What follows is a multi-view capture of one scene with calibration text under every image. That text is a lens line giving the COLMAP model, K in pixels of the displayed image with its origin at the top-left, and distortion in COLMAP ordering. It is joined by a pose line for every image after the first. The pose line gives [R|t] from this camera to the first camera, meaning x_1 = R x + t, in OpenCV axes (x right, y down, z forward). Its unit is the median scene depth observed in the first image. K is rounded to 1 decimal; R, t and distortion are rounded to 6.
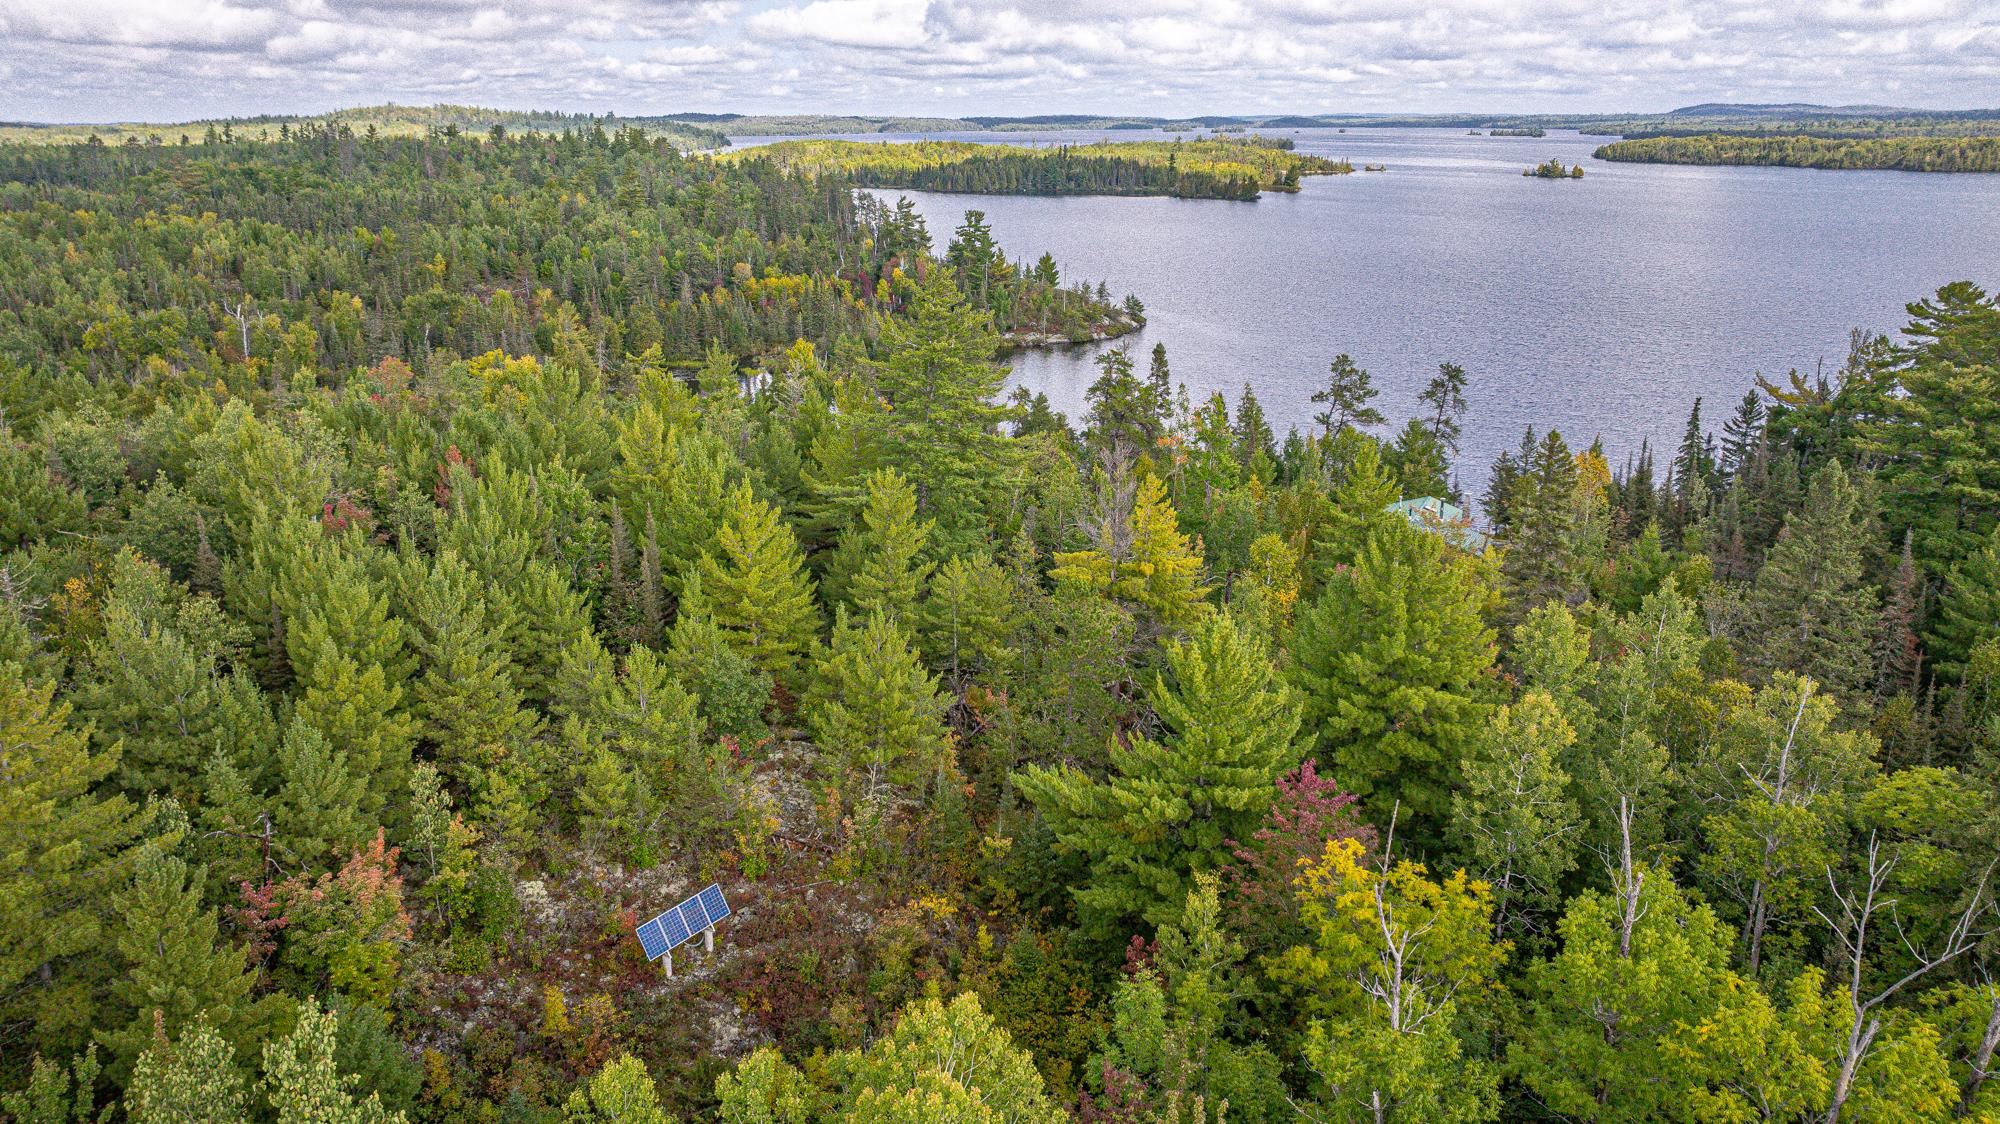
lens RADIAL K [[1400.2, 0, 1000.0], [0, 1400.2, 562.0], [0, 0, 1]] dist [-0.020704, 0.003187]
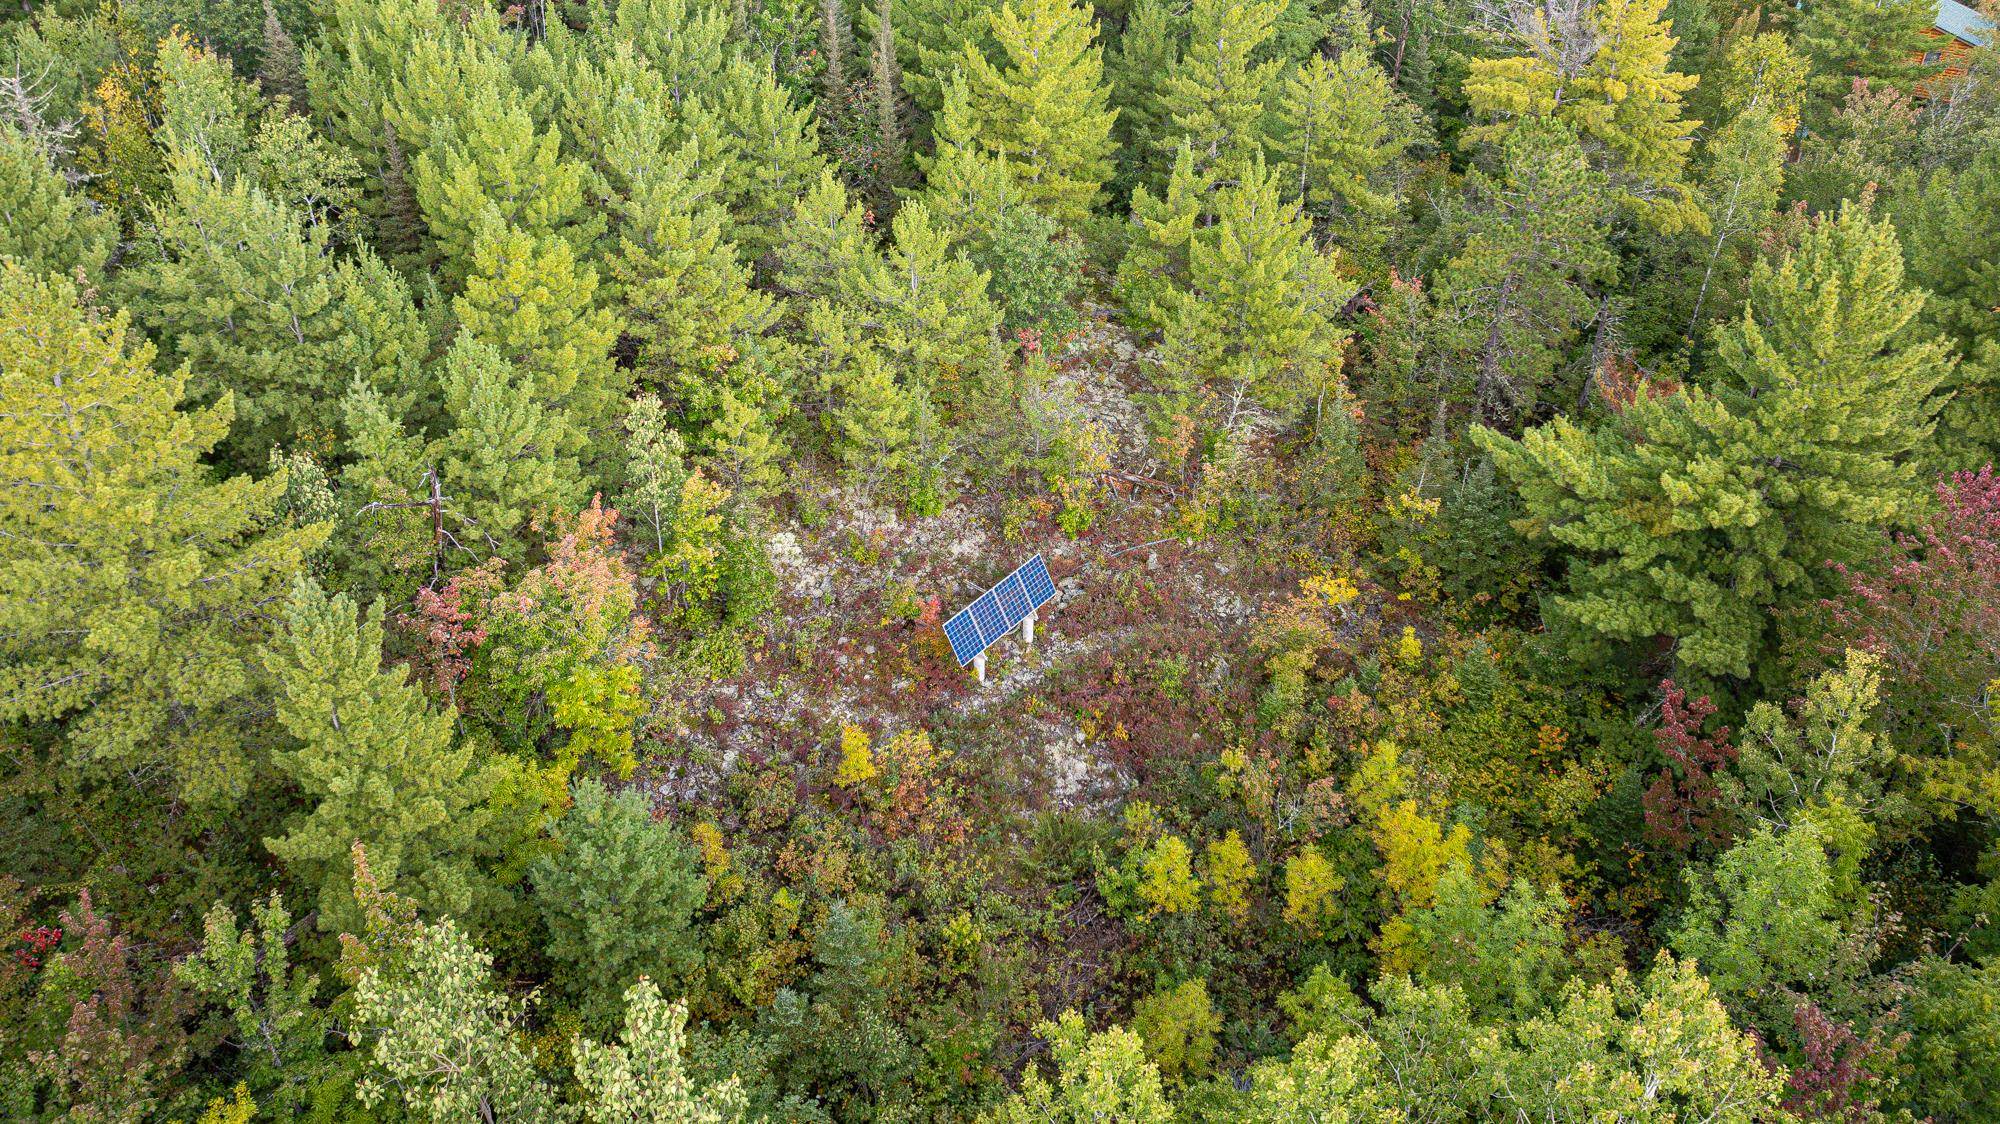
lens RADIAL K [[1749.0, 0, 1130.5], [0, 1749.0, 558.8], [0, 0, 1]] dist [0.040428, -0.137016]
pose [[0.997564, 0.044554, -0.053684, -0.104274], [-0.026476, 0.953720, 0.299528, -0.037555], [0.064545, -0.297377, 0.952576, 0.139771]]
